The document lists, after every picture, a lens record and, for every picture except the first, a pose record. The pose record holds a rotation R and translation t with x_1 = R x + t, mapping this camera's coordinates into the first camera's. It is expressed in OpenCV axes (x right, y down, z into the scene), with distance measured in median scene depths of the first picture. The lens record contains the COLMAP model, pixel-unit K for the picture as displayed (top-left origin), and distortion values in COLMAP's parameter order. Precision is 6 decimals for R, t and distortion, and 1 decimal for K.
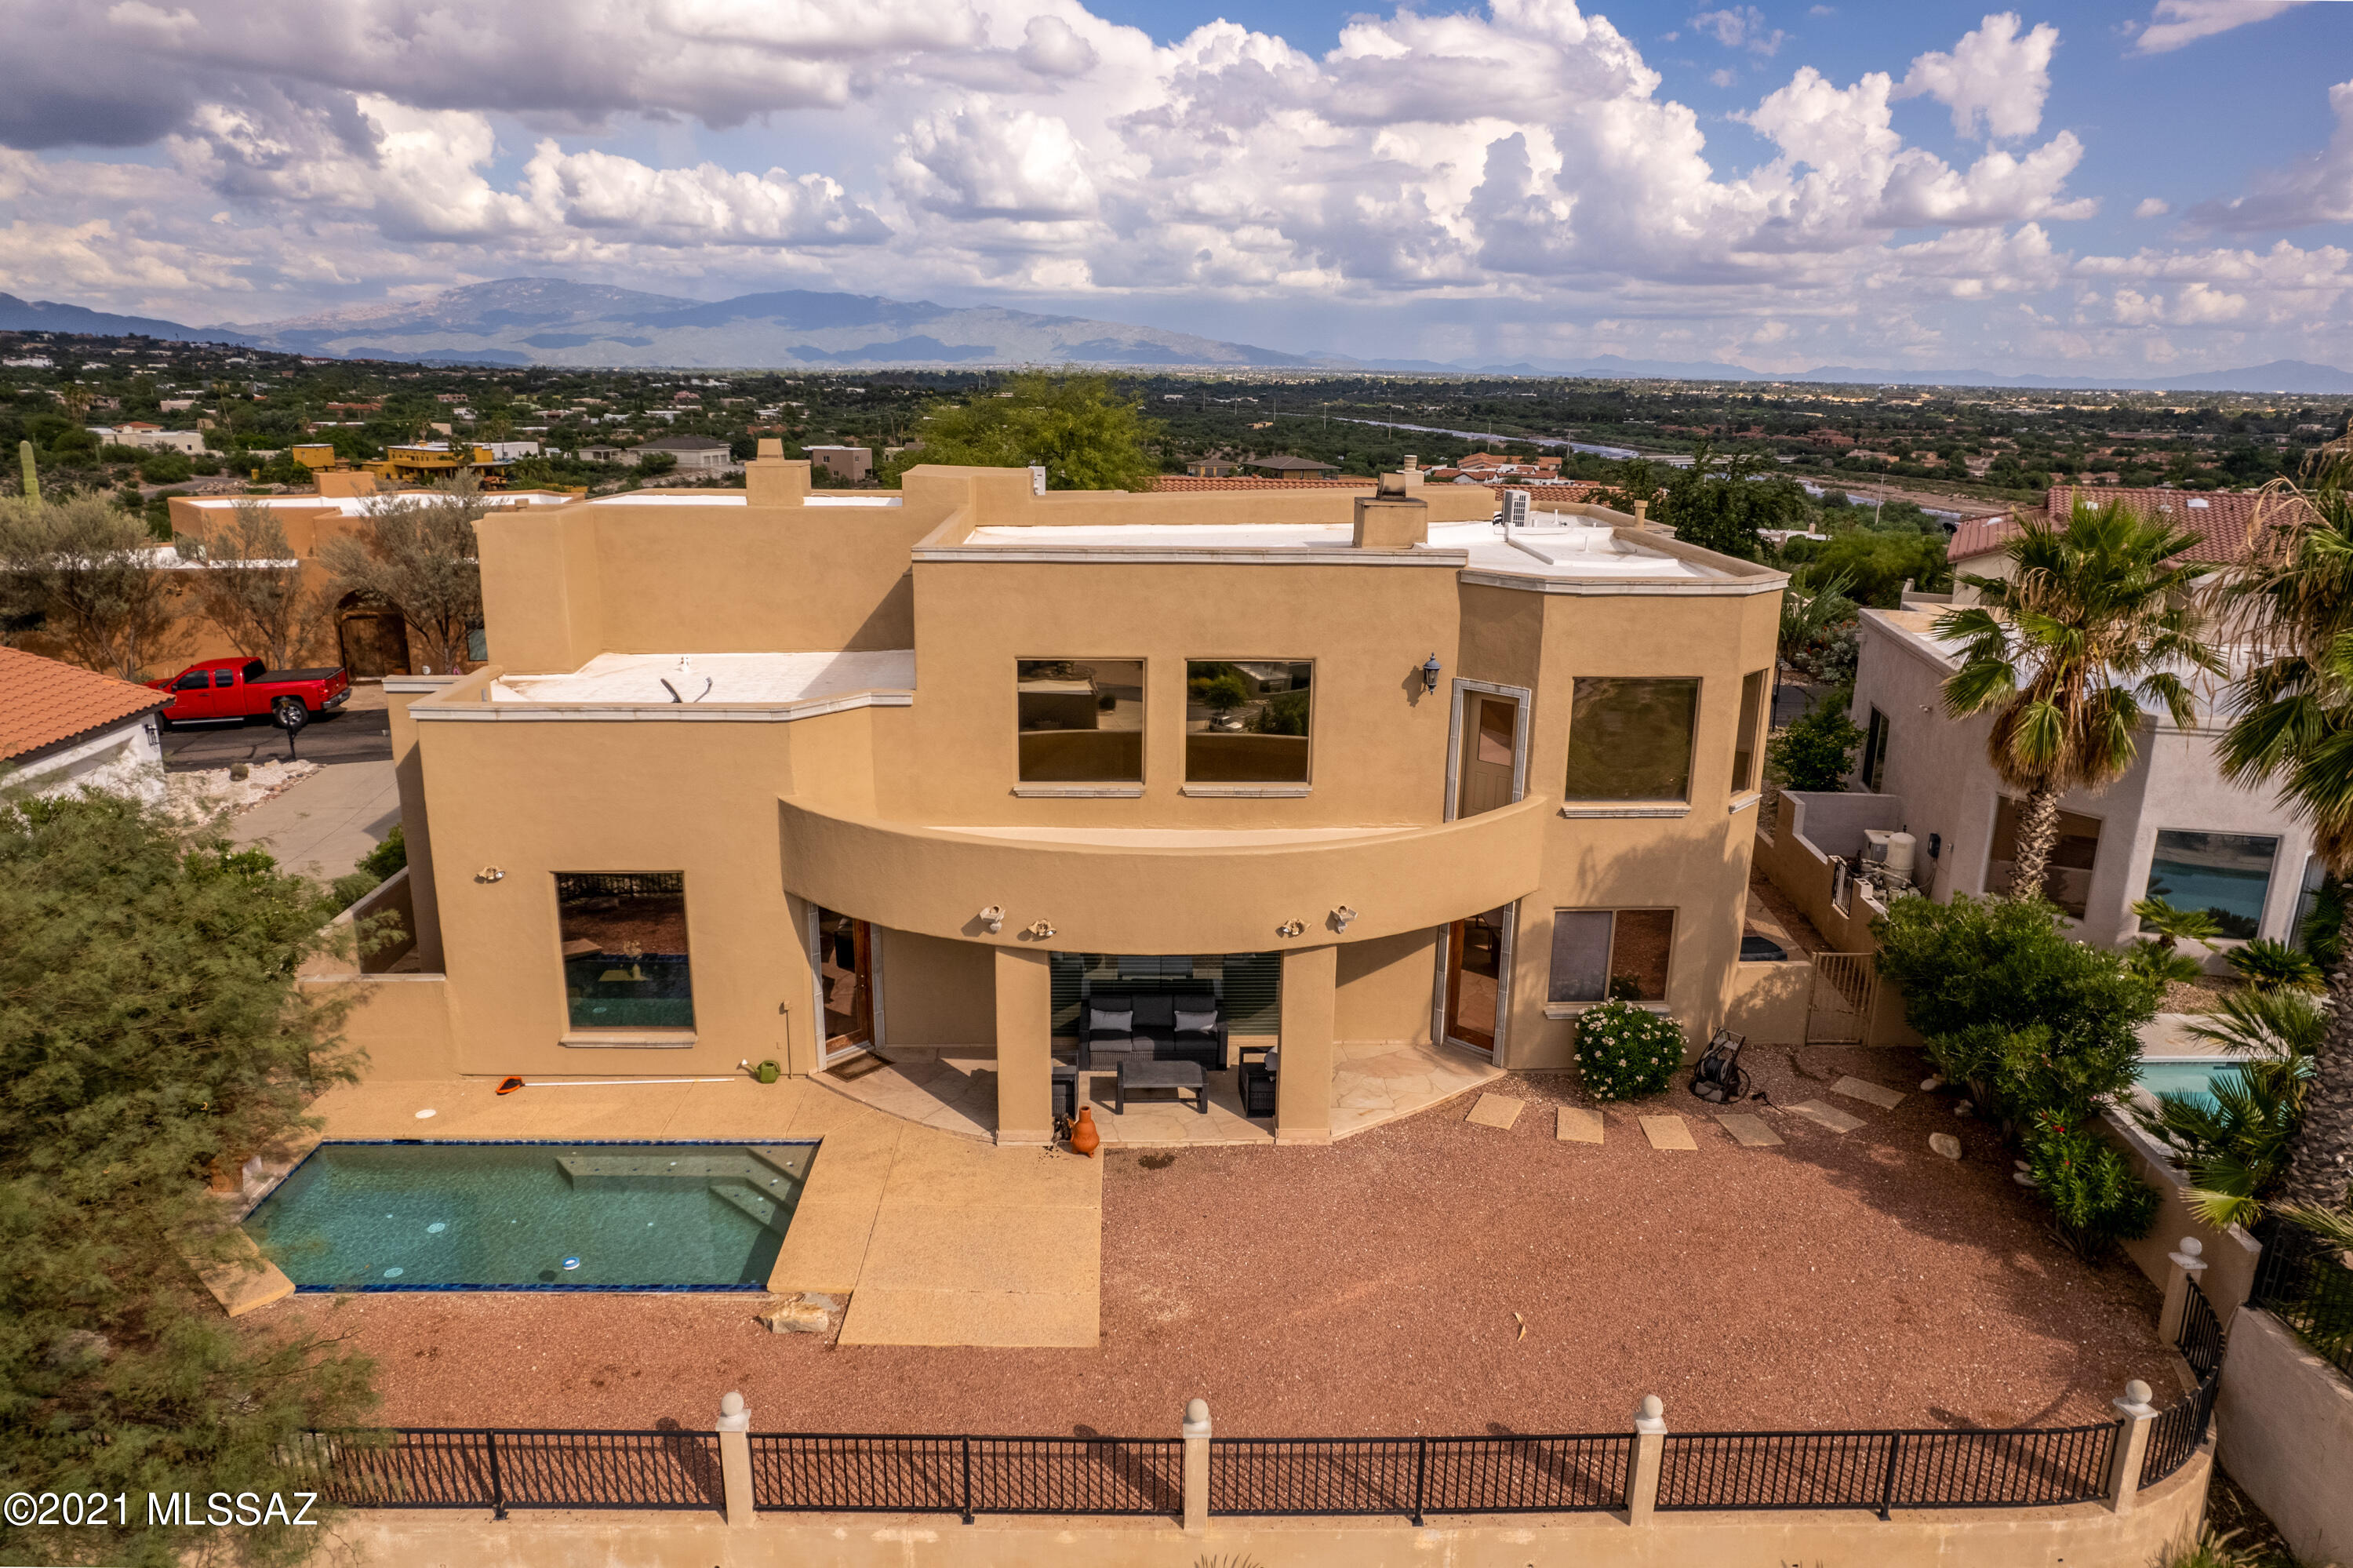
lens RADIAL K [[1529.2, 0, 1197.9], [0, 1529.2, 761.1], [0, 0, 1]] dist [-0.085633, 0.082158]
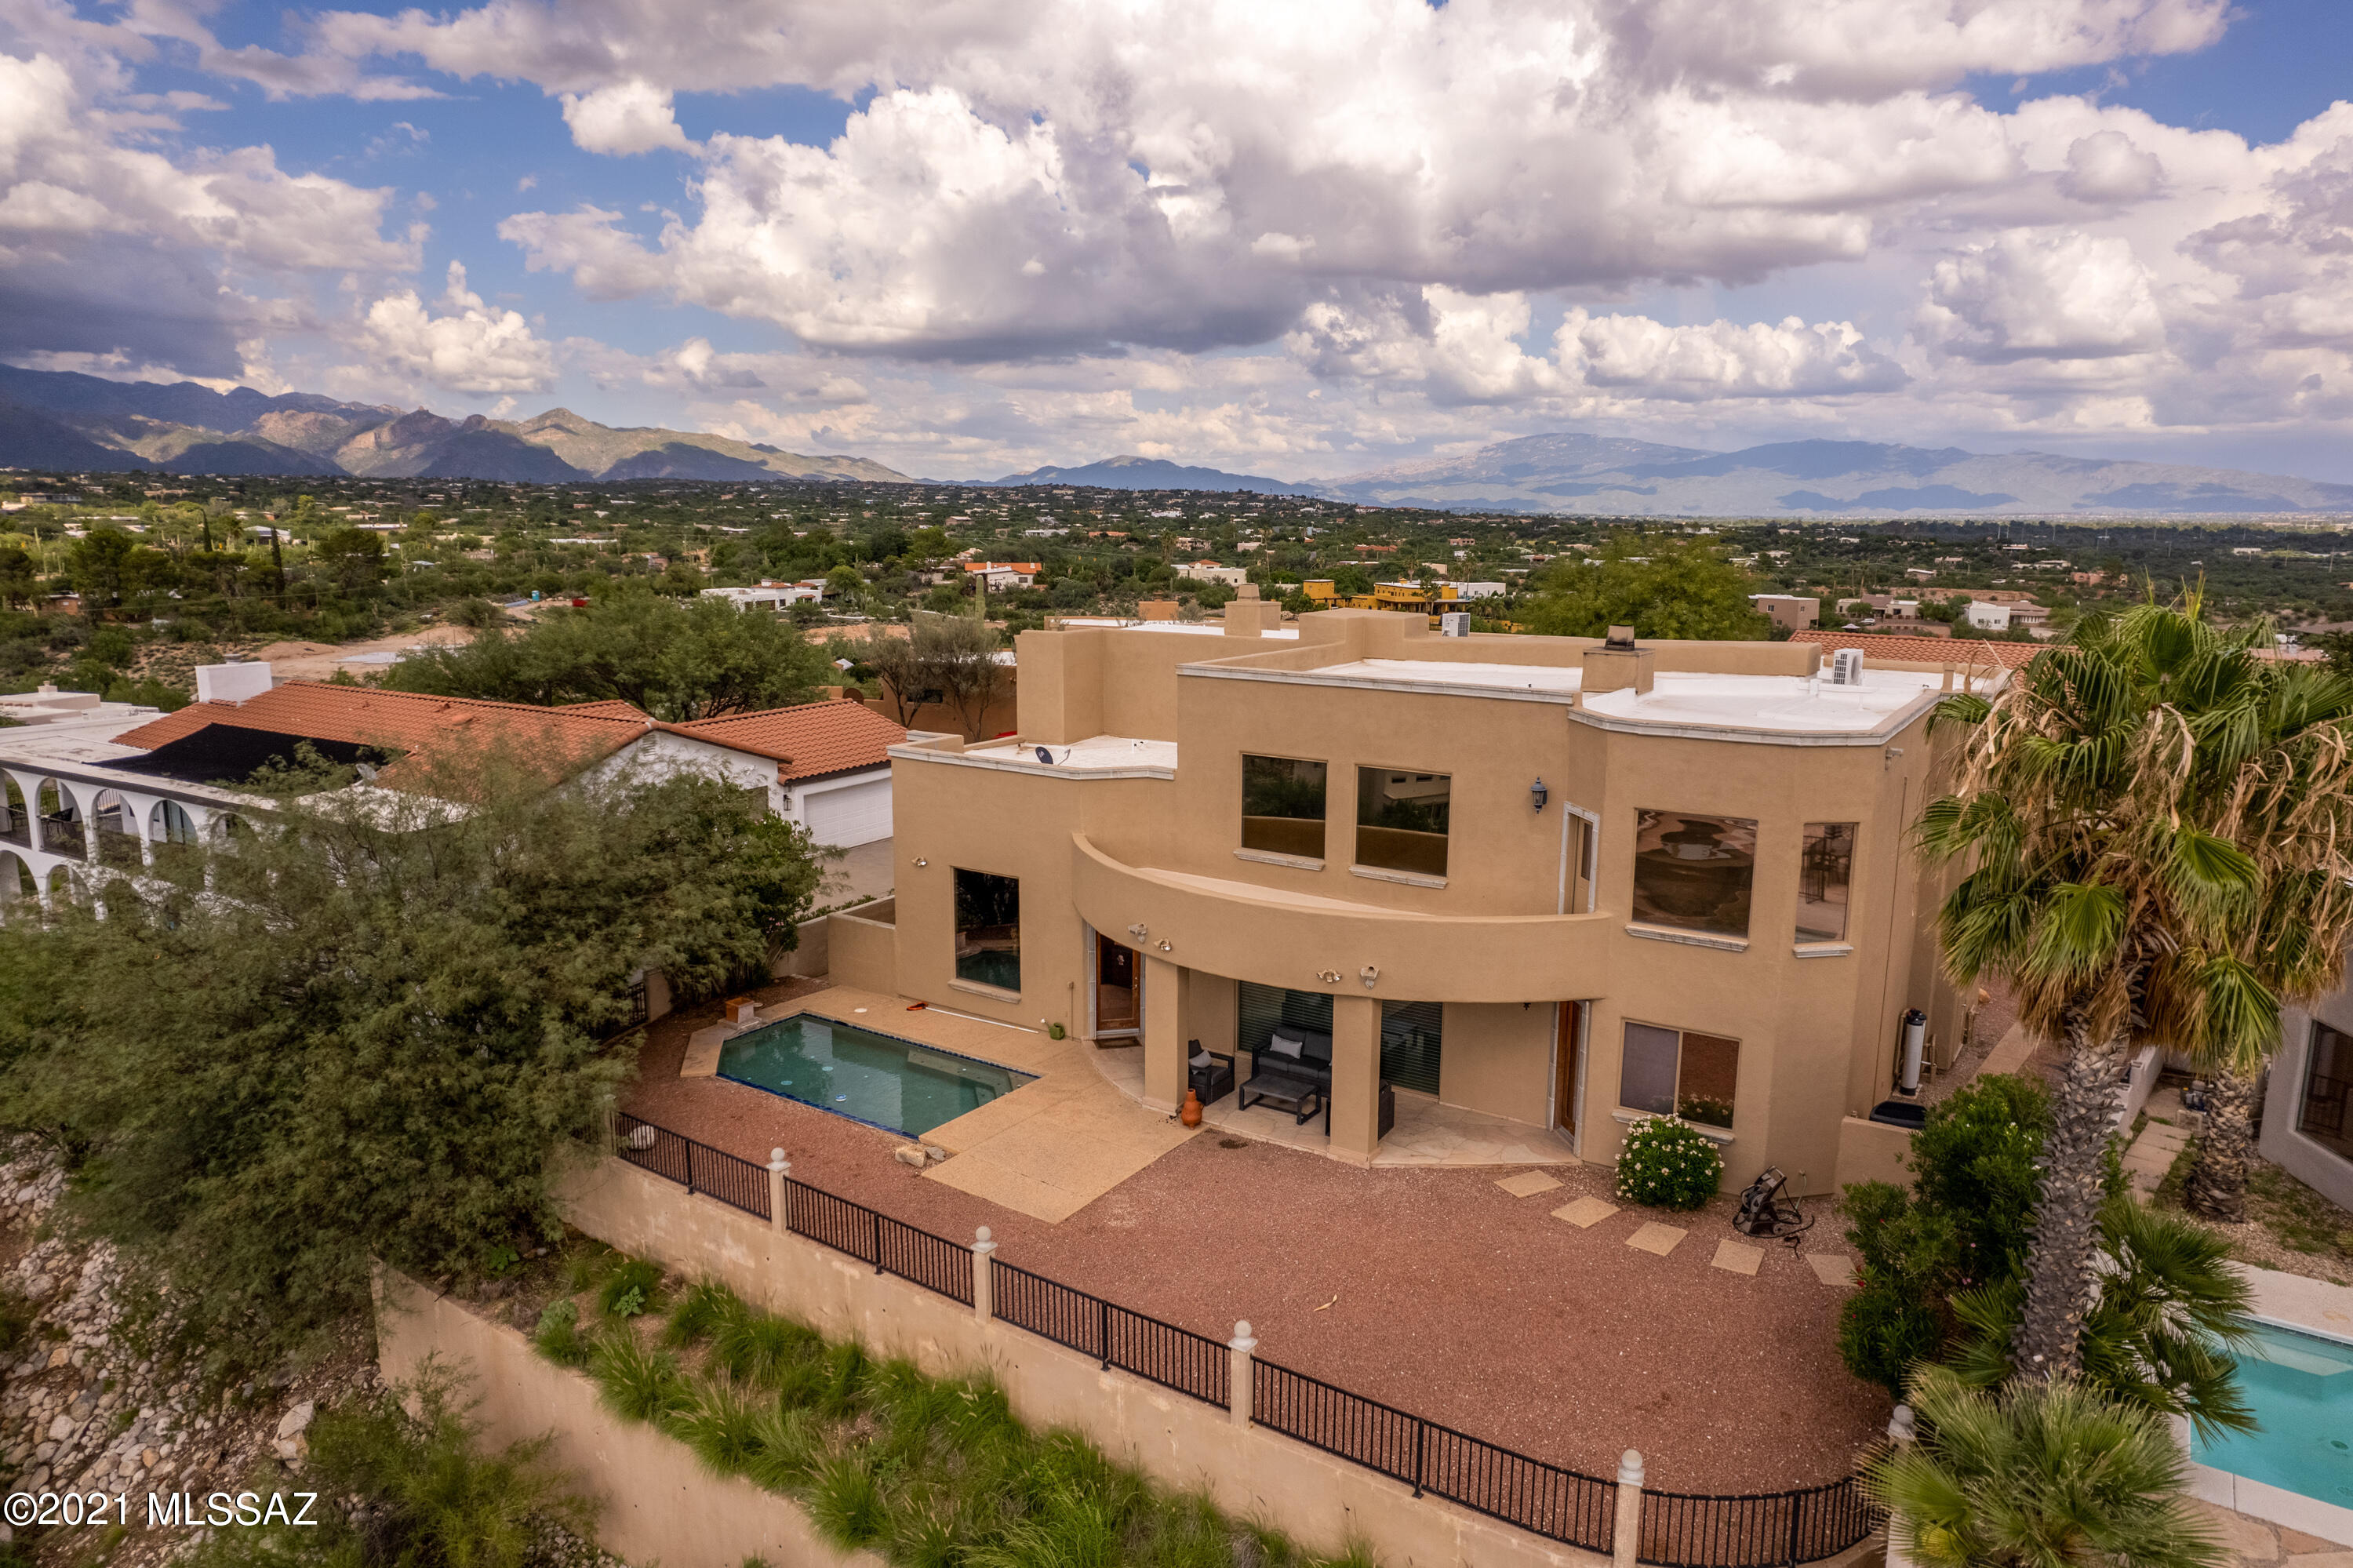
lens RADIAL K [[1509.1, 0, 1199.2], [0, 1509.1, 777.5], [0, 0, 1]] dist [-0.078994, 0.067526]
pose [[0.807715, 0.090812, -0.582537, 0.592441], [-0.138042, 0.989731, -0.037113, 0.006774], [0.573185, 0.110391, 0.811956, -0.072500]]
